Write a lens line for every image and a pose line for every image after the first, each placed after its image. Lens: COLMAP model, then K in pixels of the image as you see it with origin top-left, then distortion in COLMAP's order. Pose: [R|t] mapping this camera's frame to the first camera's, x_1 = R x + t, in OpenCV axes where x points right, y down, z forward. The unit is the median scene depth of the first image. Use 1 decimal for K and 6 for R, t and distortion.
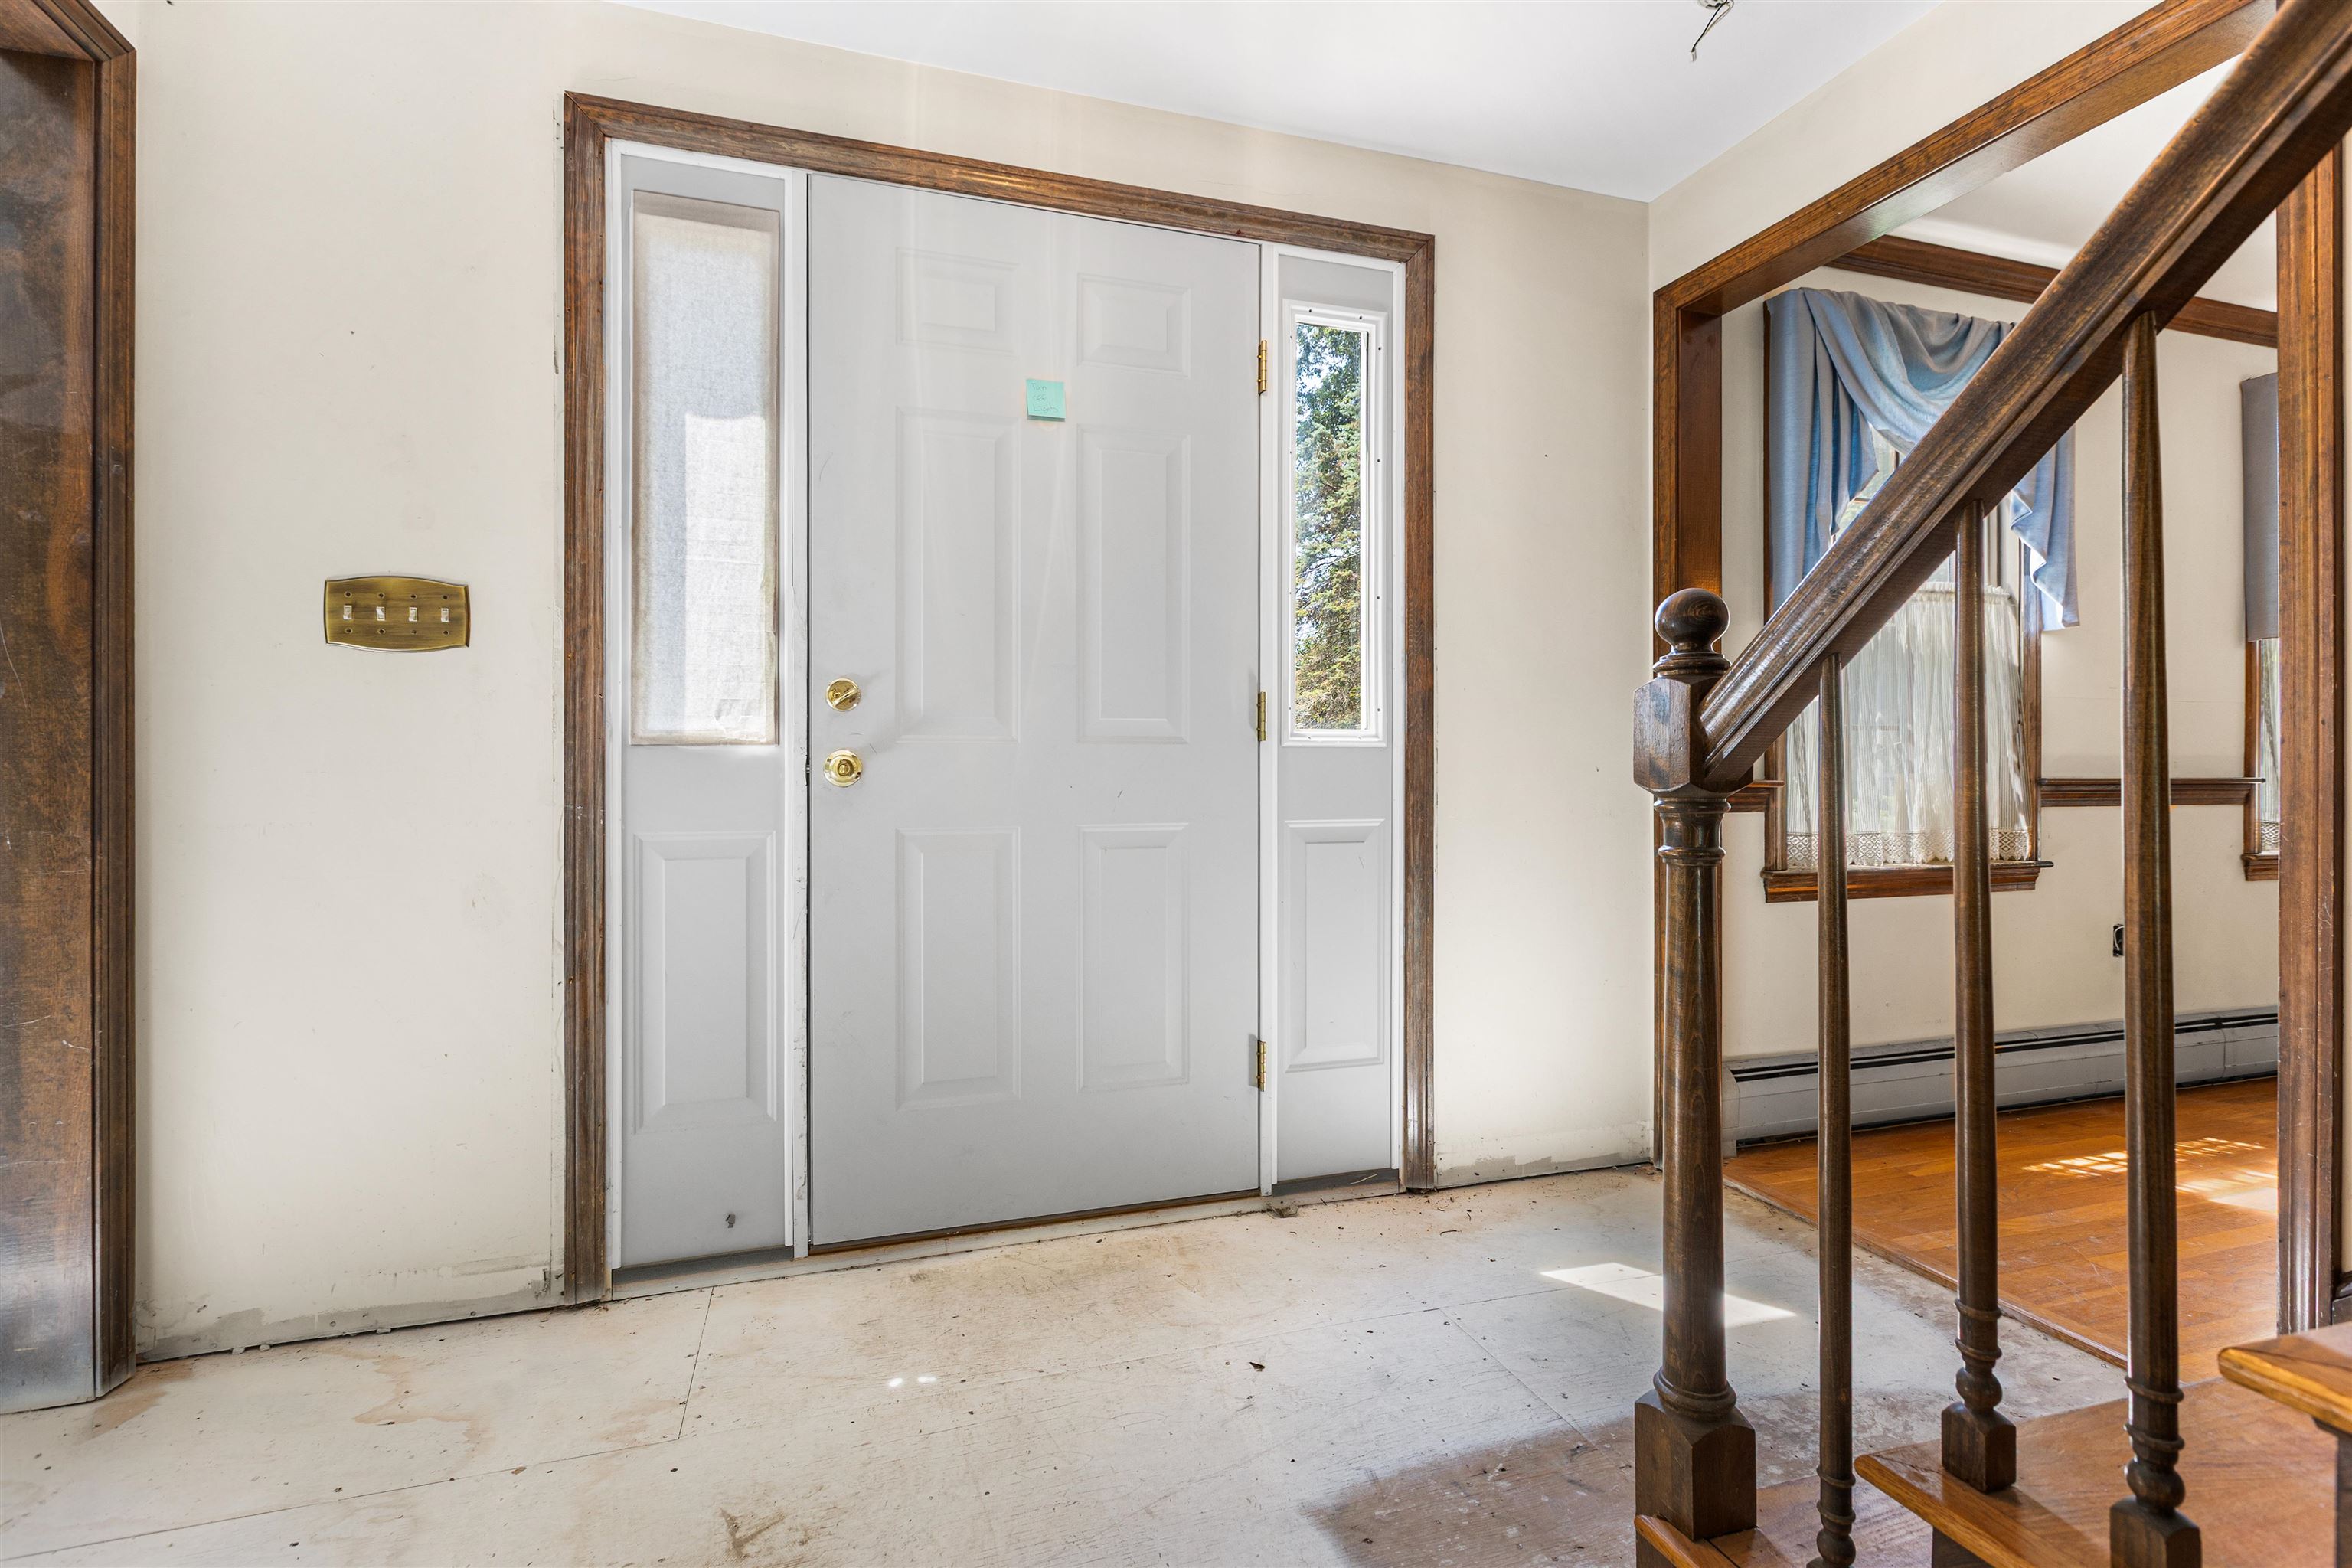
lens RADIAL K [[1073.3, 0, 1173.7], [0, 1073.3, 778.6], [0, 0, 1]] dist [-0.003946, -0.000262]
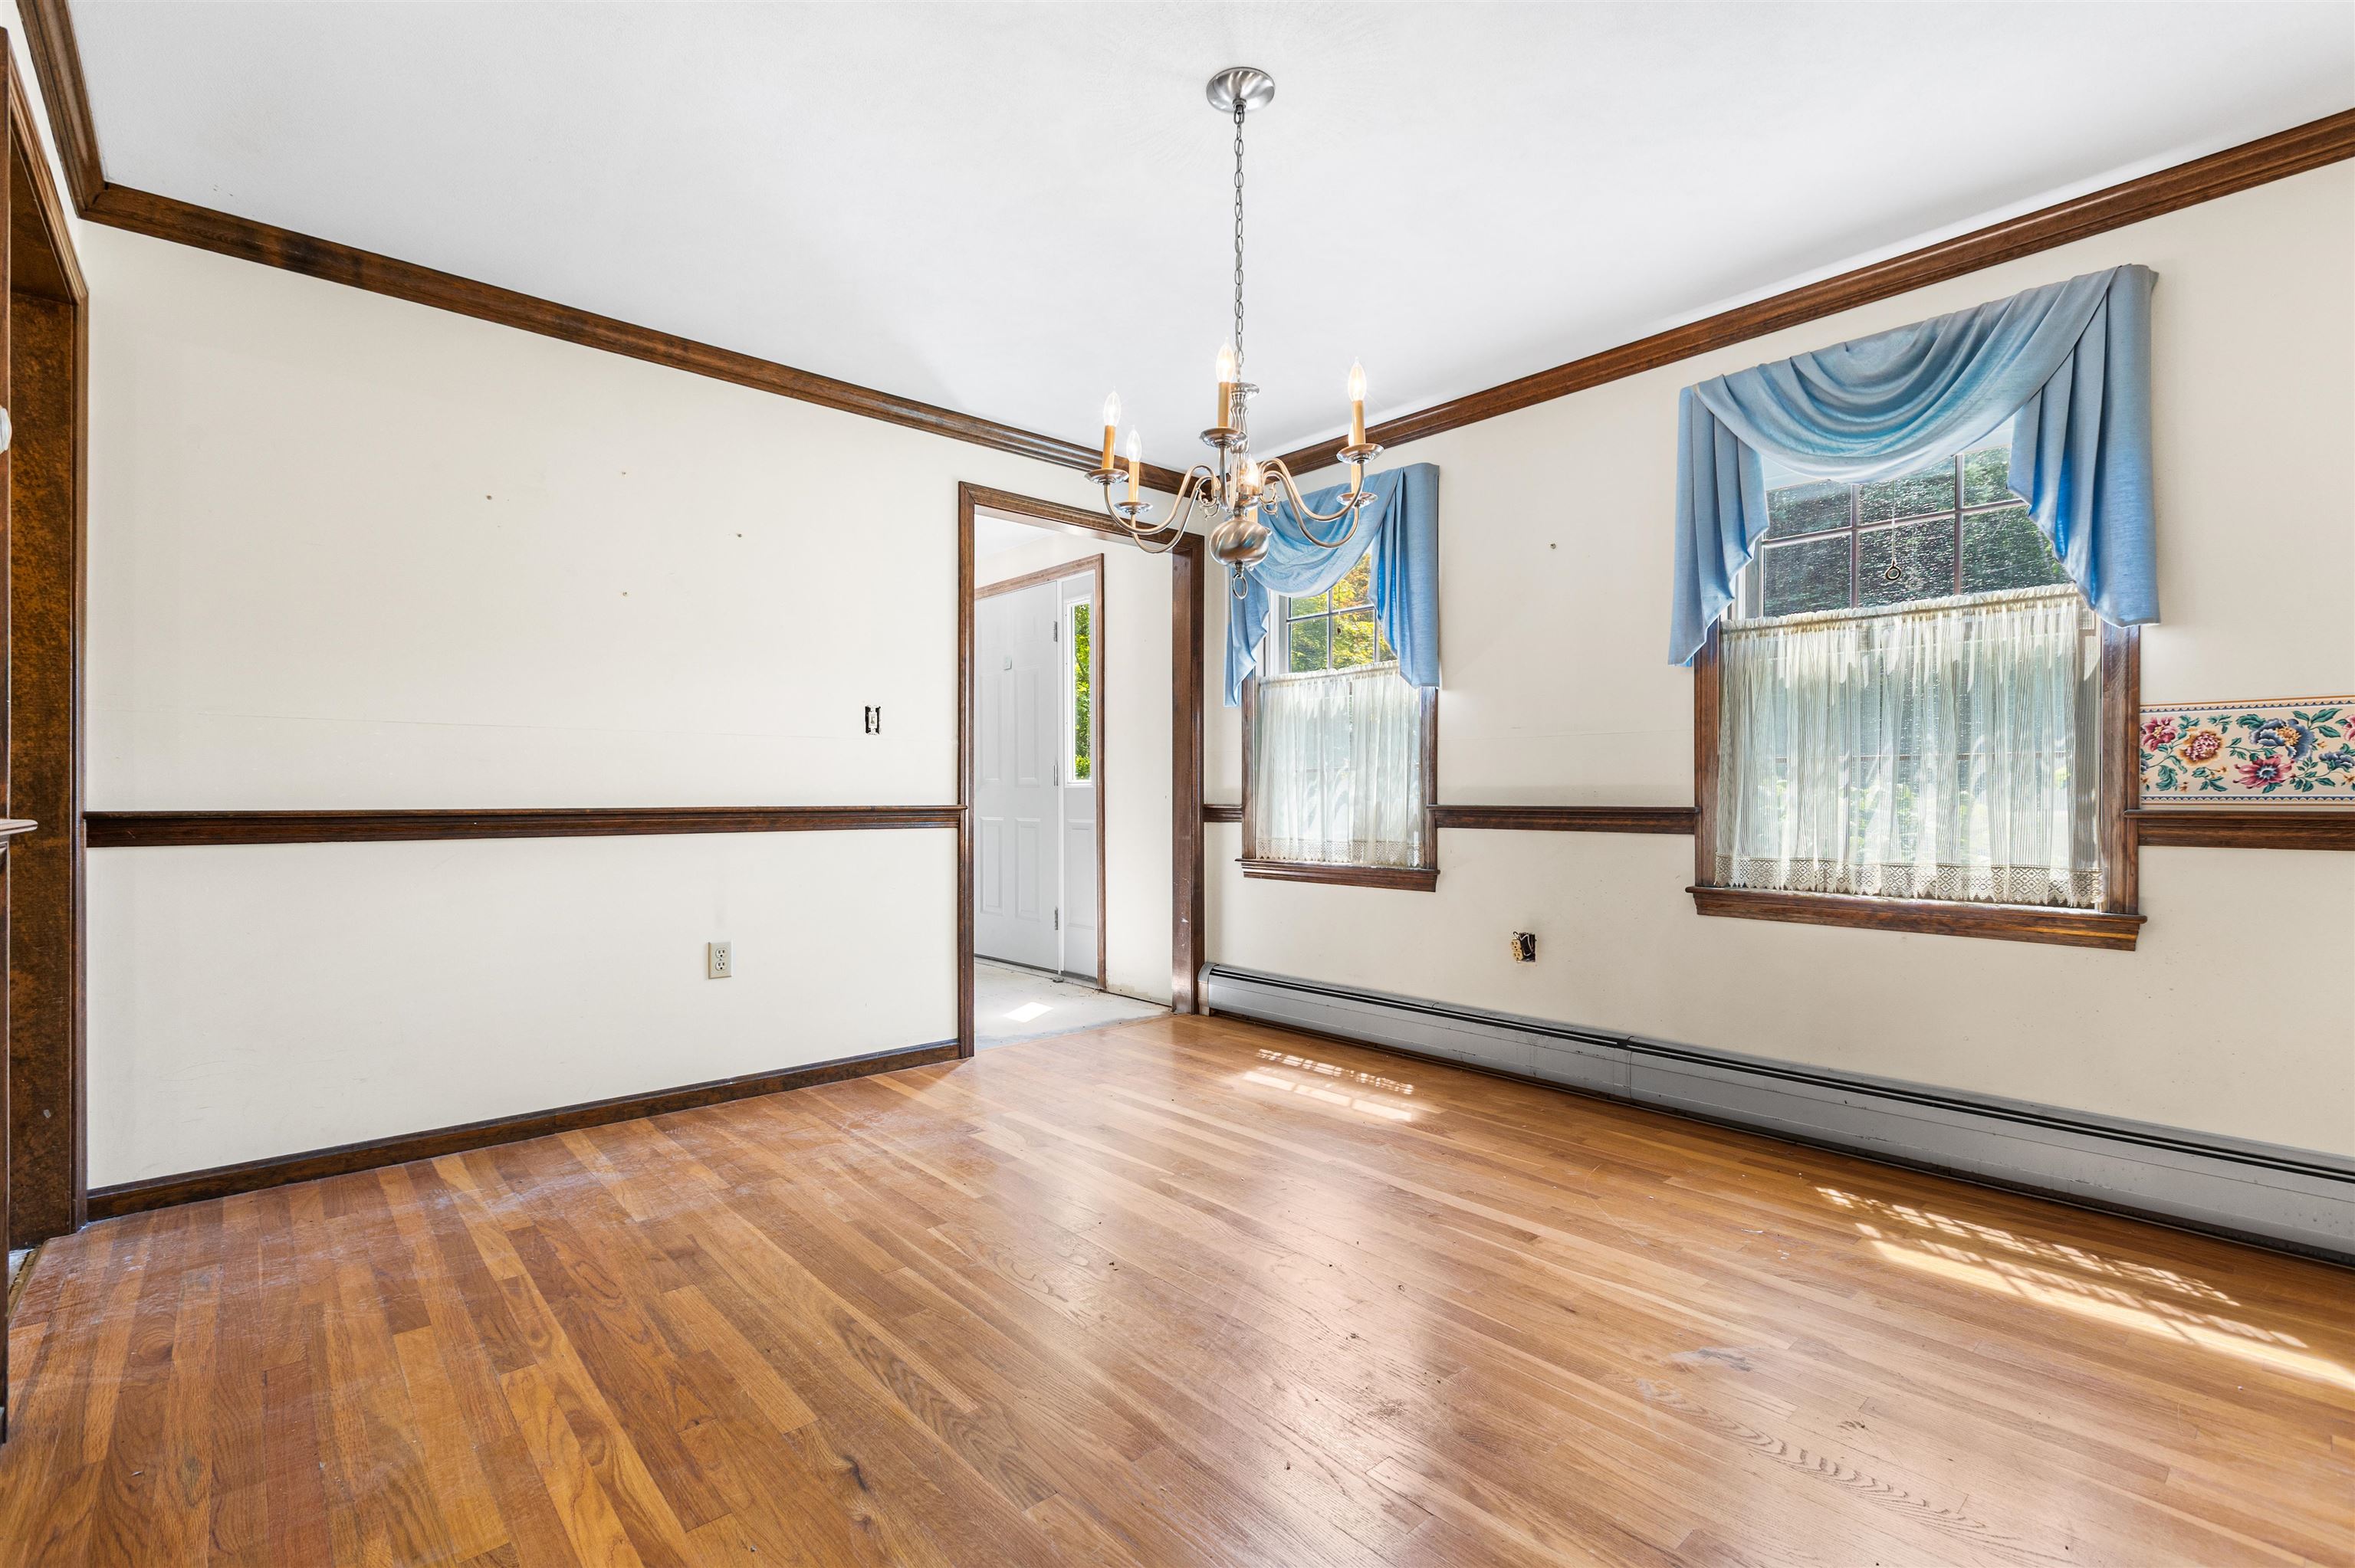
lens RADIAL K [[1074.5, 0, 1178.8], [0, 1074.5, 794.3], [0, 0, 1]] dist [-0.003946, -0.000262]
pose [[0.414141, 0.000184, -0.910213, 2.261170], [-0.004261, 0.999989, -0.001737, -0.011430], [0.910203, 0.004598, 0.414138, 0.232693]]
